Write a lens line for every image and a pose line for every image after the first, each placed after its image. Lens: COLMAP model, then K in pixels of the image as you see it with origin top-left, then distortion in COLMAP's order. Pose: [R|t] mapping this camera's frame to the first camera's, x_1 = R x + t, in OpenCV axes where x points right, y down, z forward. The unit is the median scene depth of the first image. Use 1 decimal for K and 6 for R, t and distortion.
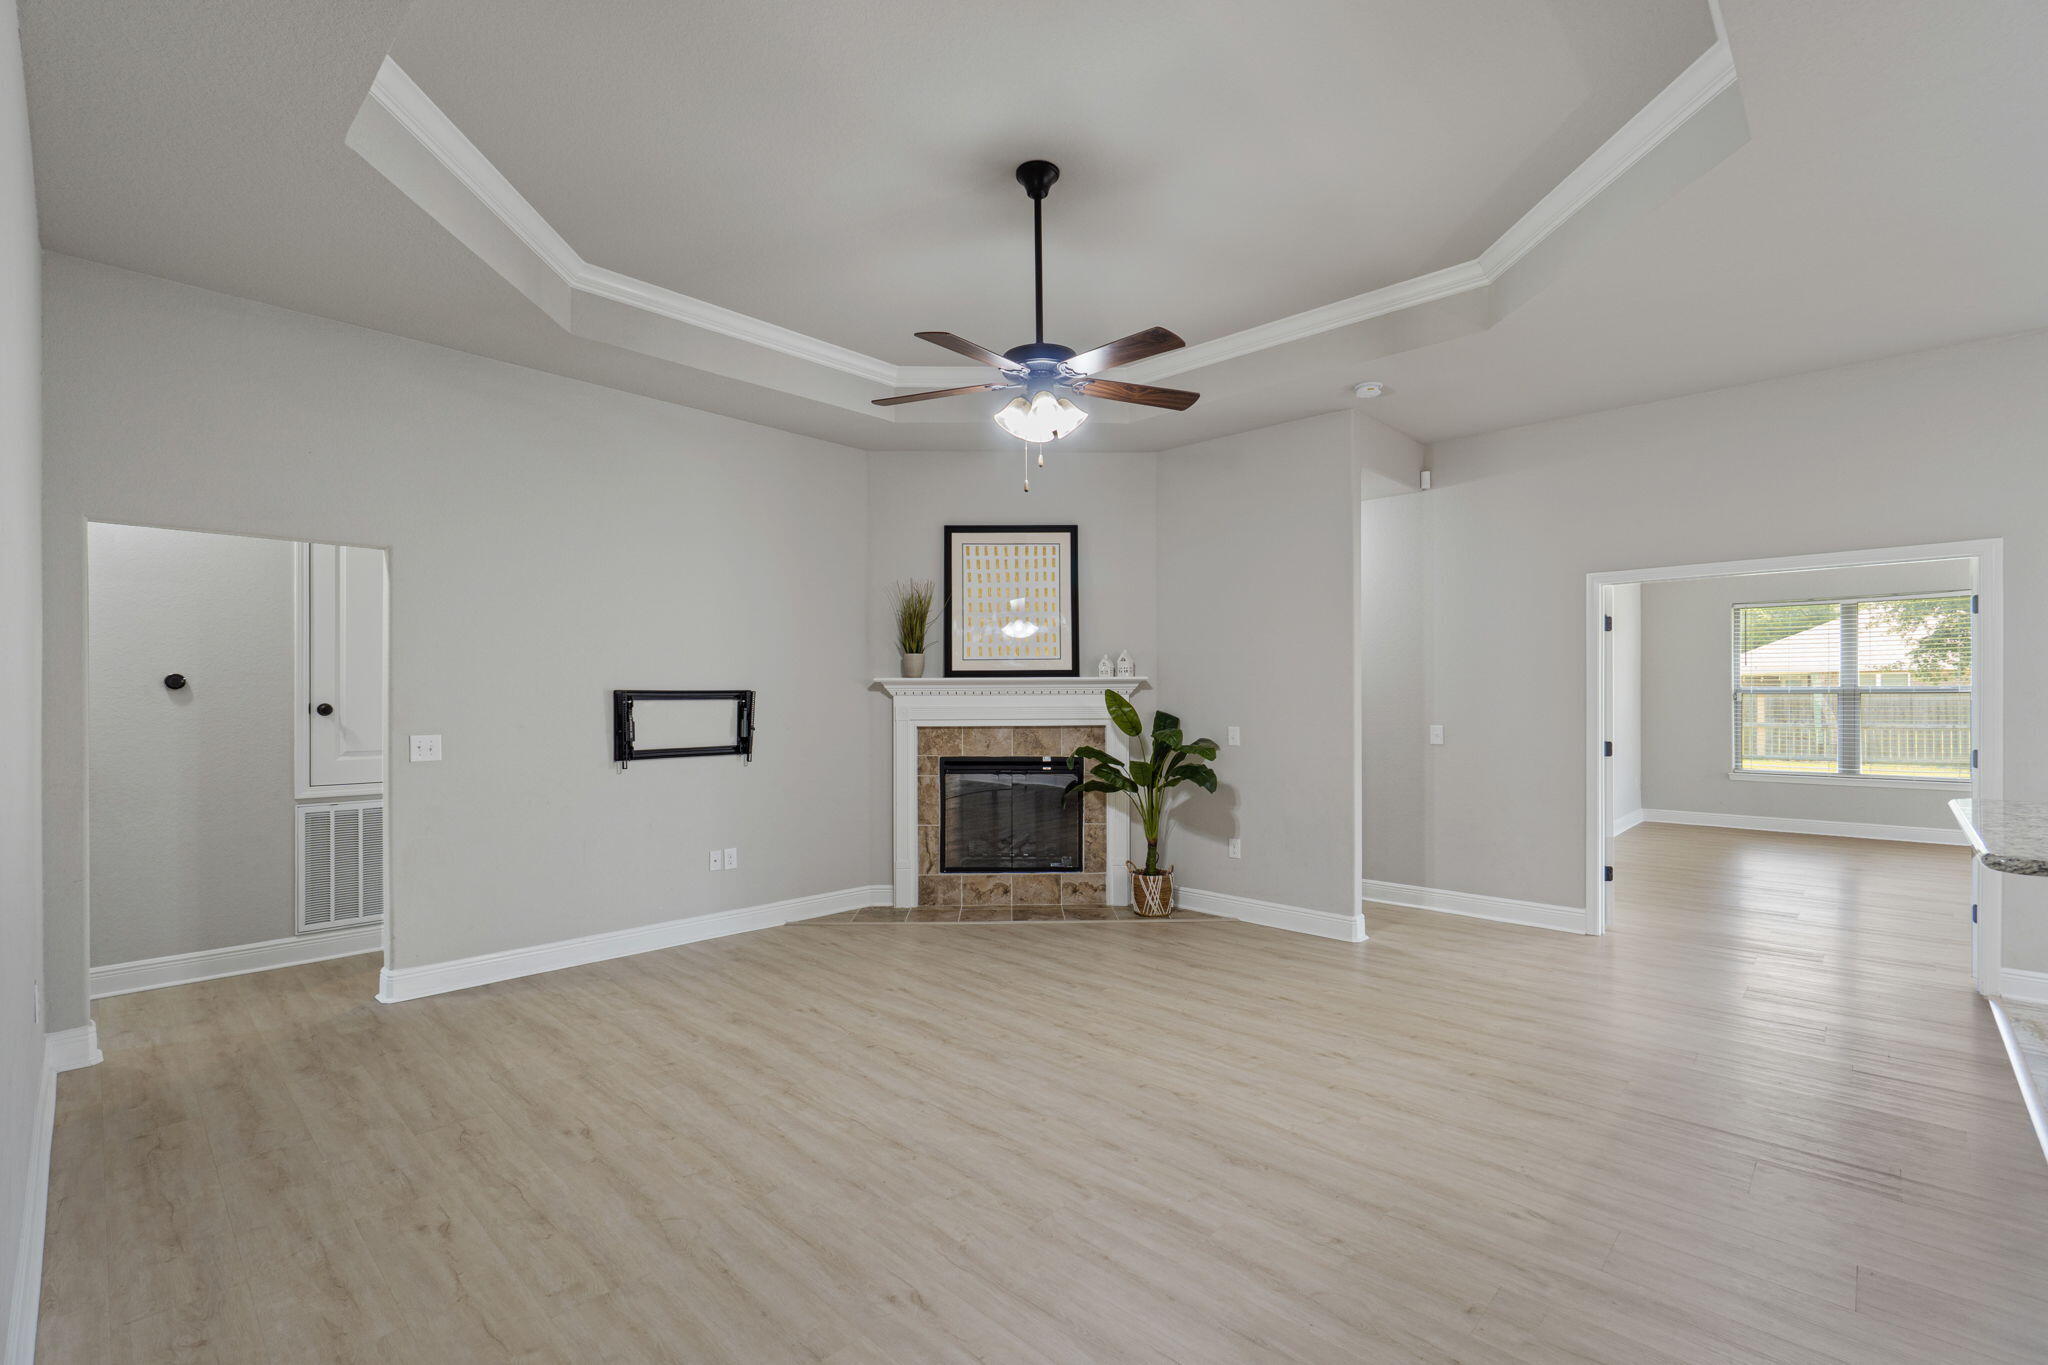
lens RADIAL K [[894.7, 0, 1024.0], [0, 894.7, 704.9], [0, 0, 1]] dist [-0.002834, 0.000270]
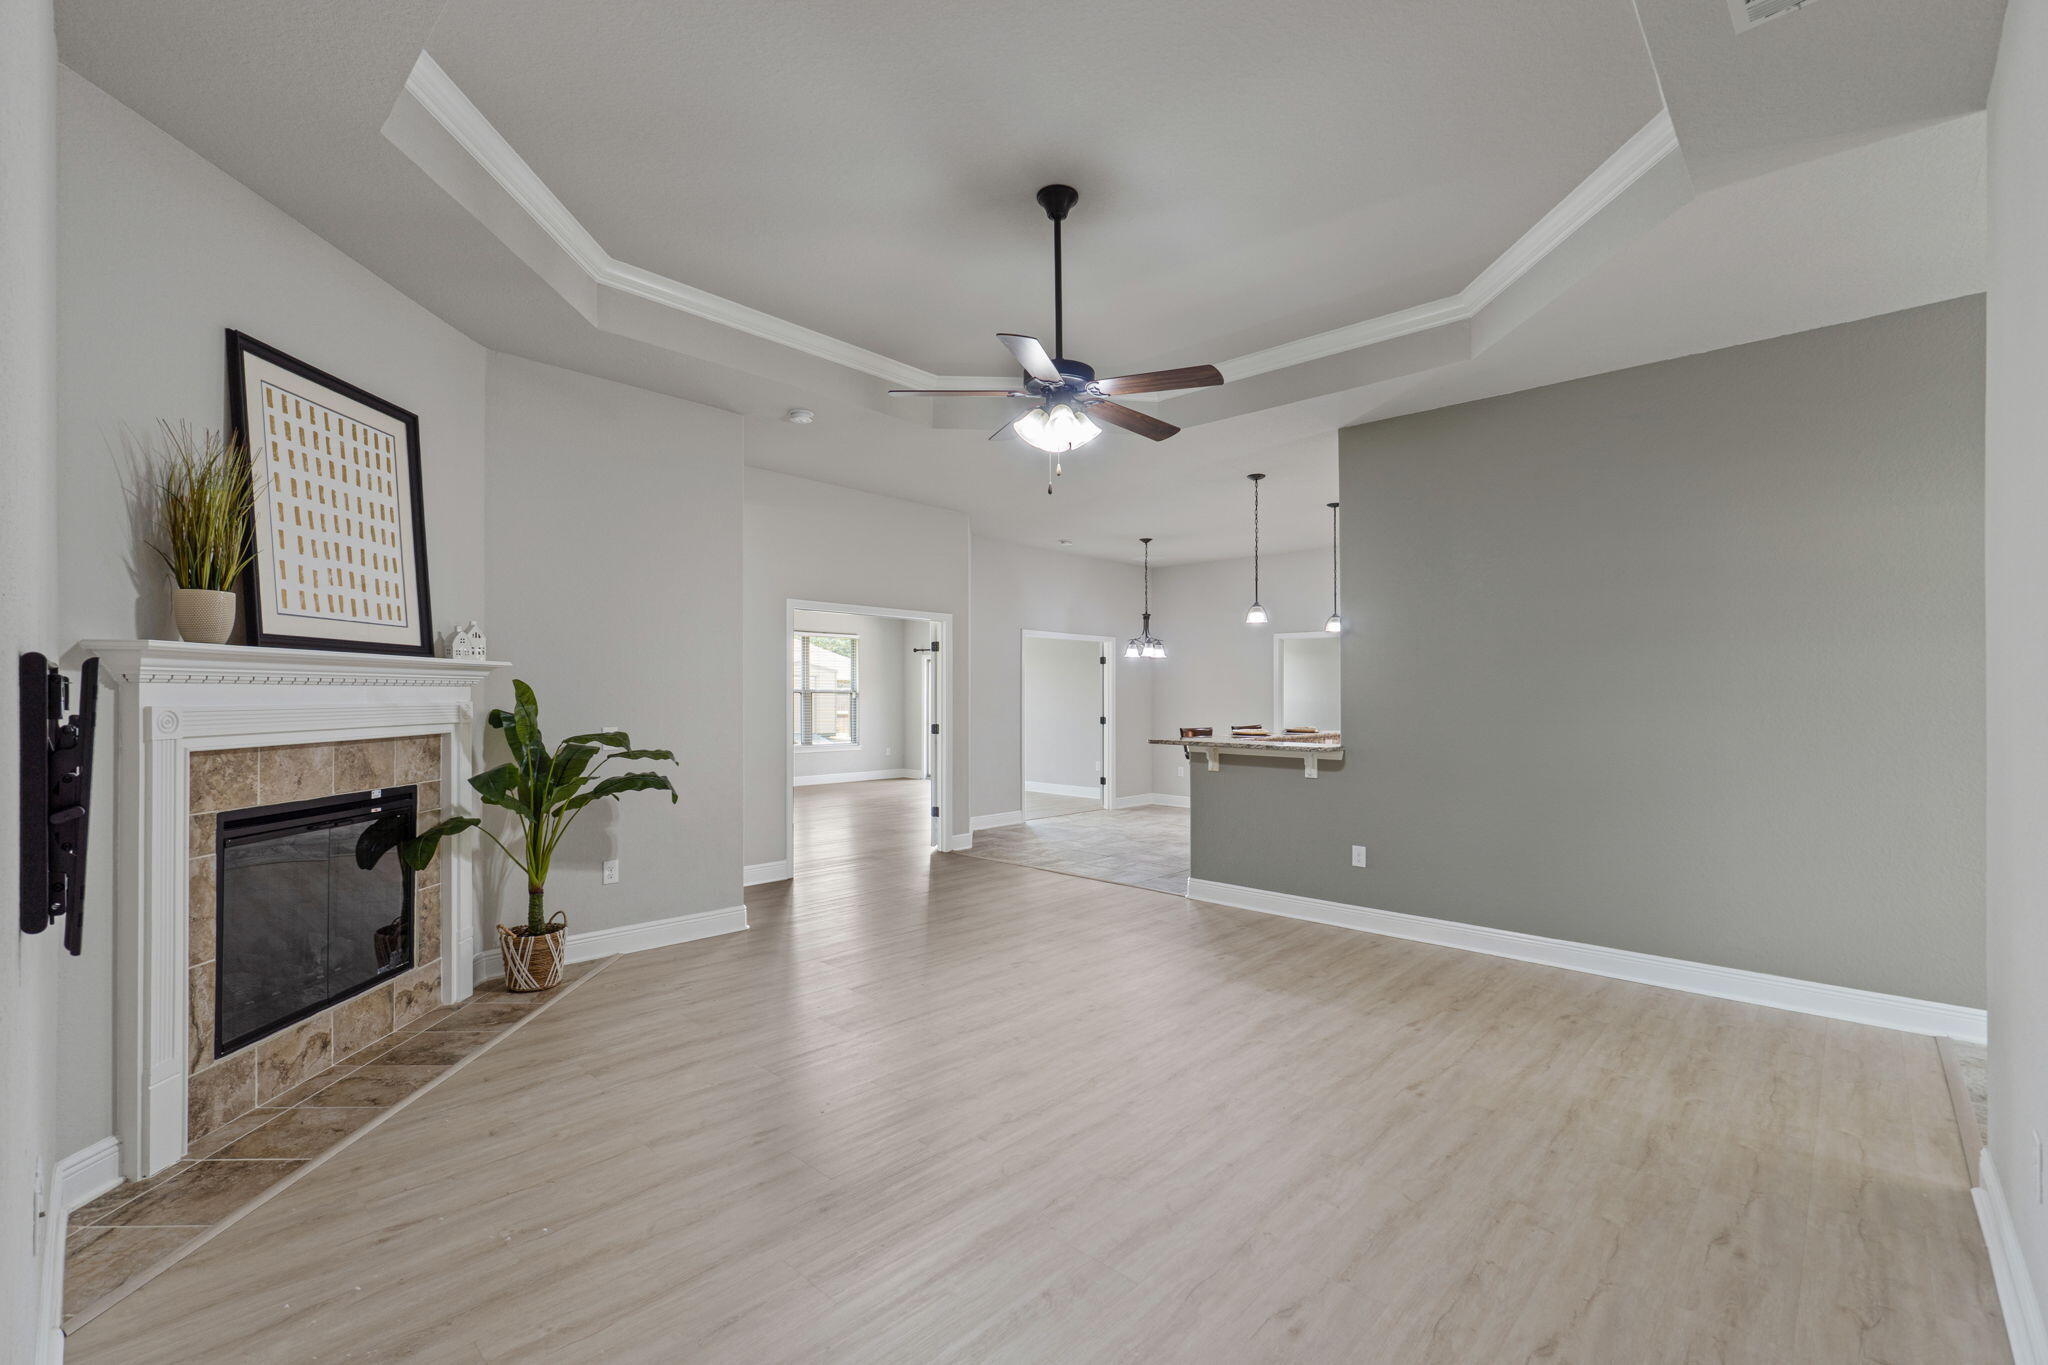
lens RADIAL K [[894.7, 0, 1024.3], [0, 894.7, 697.2], [0, 0, 1]] dist [-0.002834, 0.000270]
pose [[-0.009251, 0.001619, 0.999956, -0.577759], [0.002396, 0.999996, -0.001597, -0.001686], [-0.999954, 0.002381, -0.009255, 0.587647]]
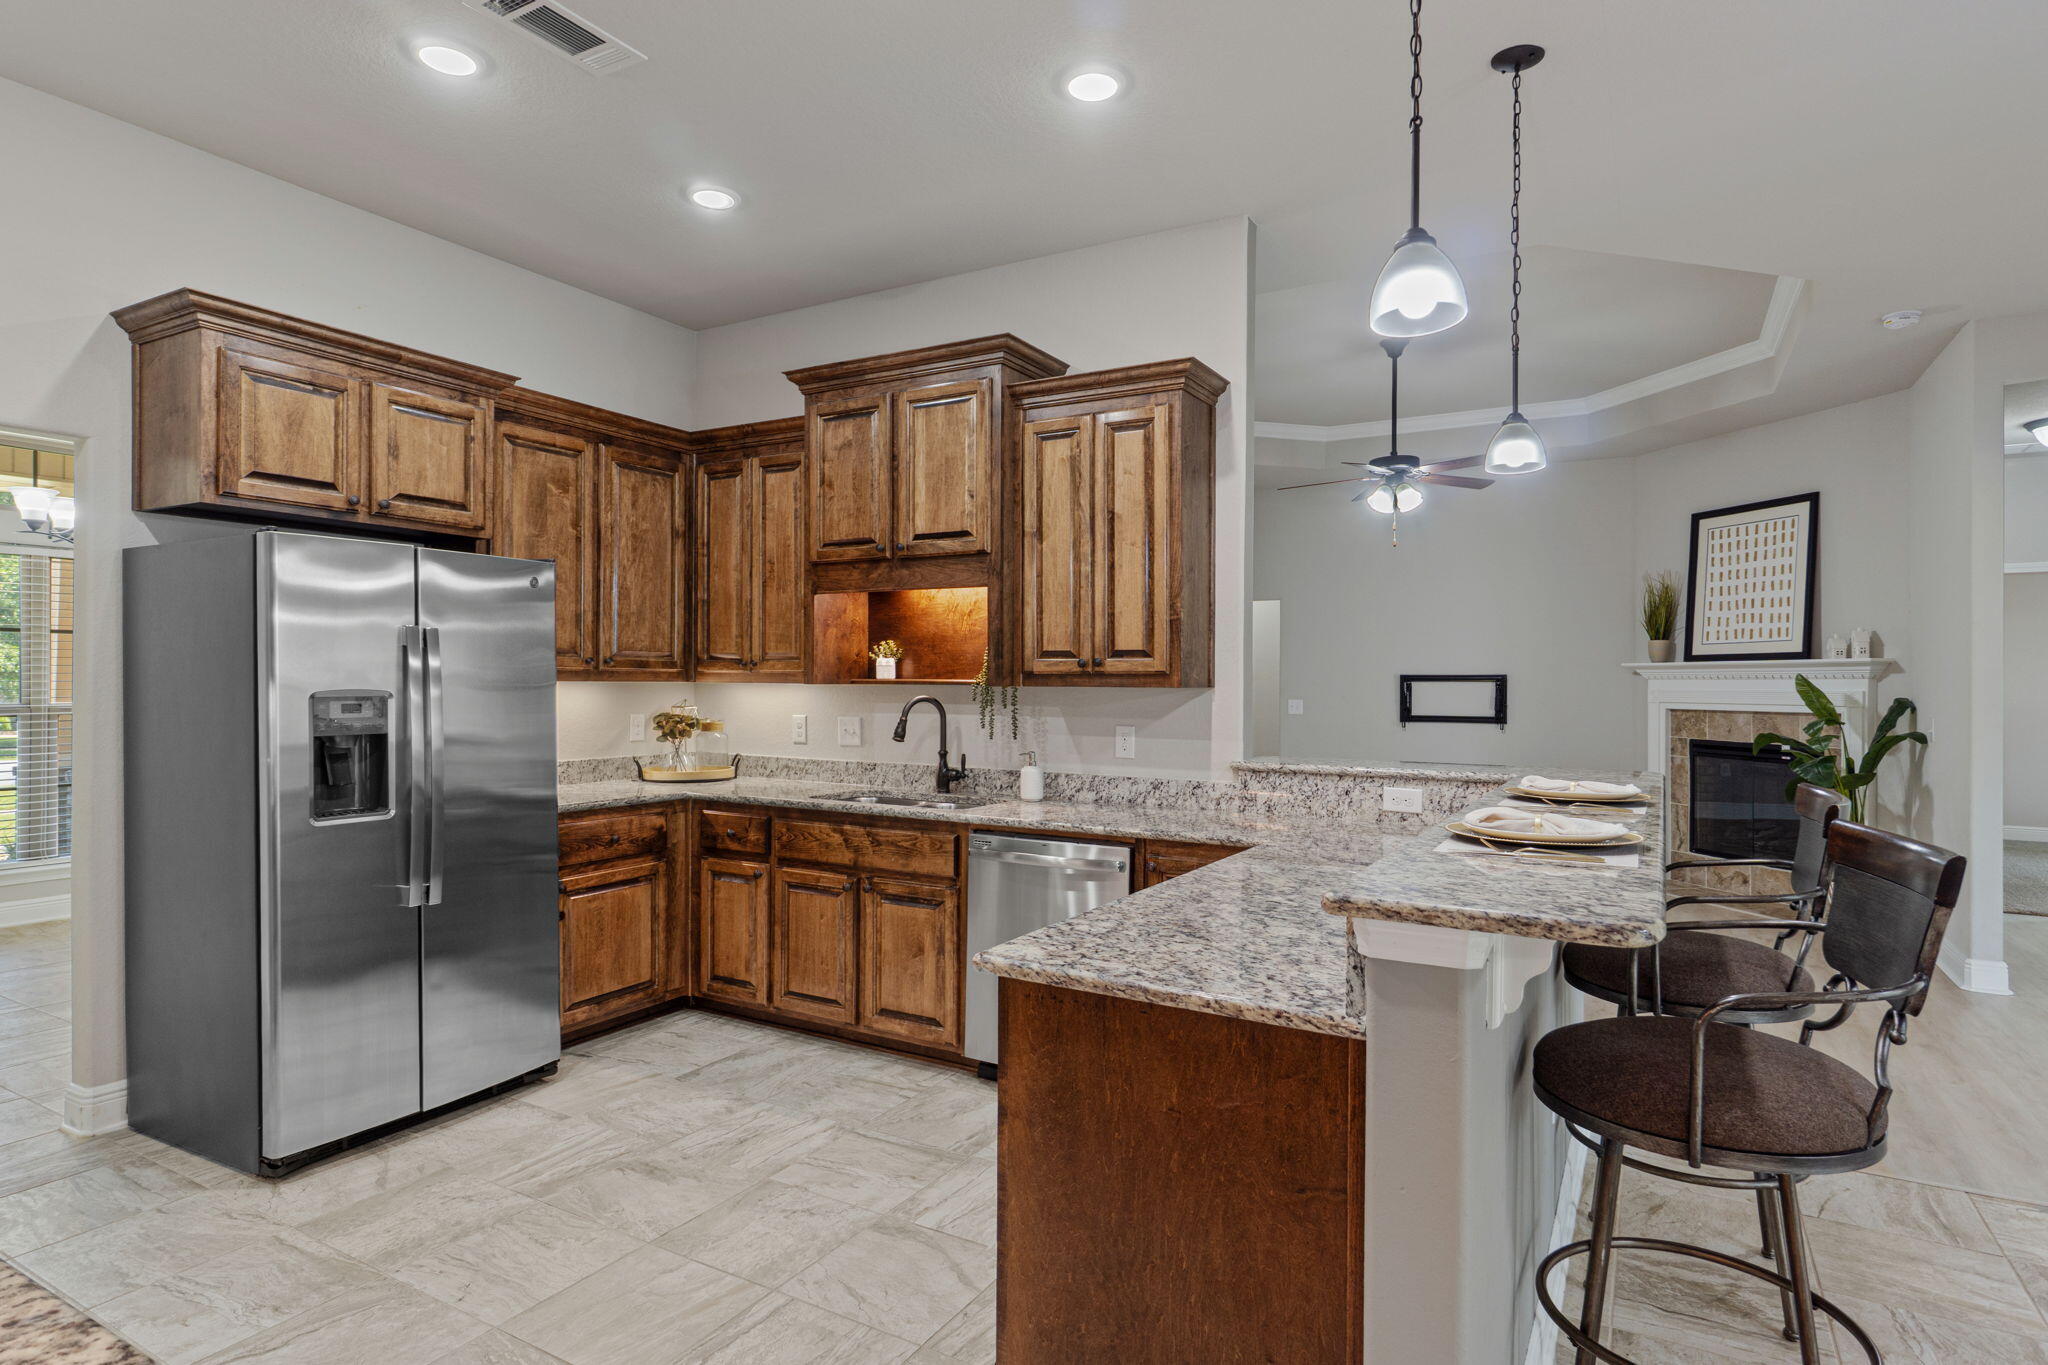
lens RADIAL K [[1068.2, 0, 1021.4], [0, 1068.2, 680.9], [0, 0, 1]] dist [-0.004739, -0.001378]
pose [[0.230096, 0.007199, -0.973141, 0.937955], [-0.006949, 0.999959, 0.005754, -0.010306], [0.973143, 0.005439, 0.230137, -0.032211]]
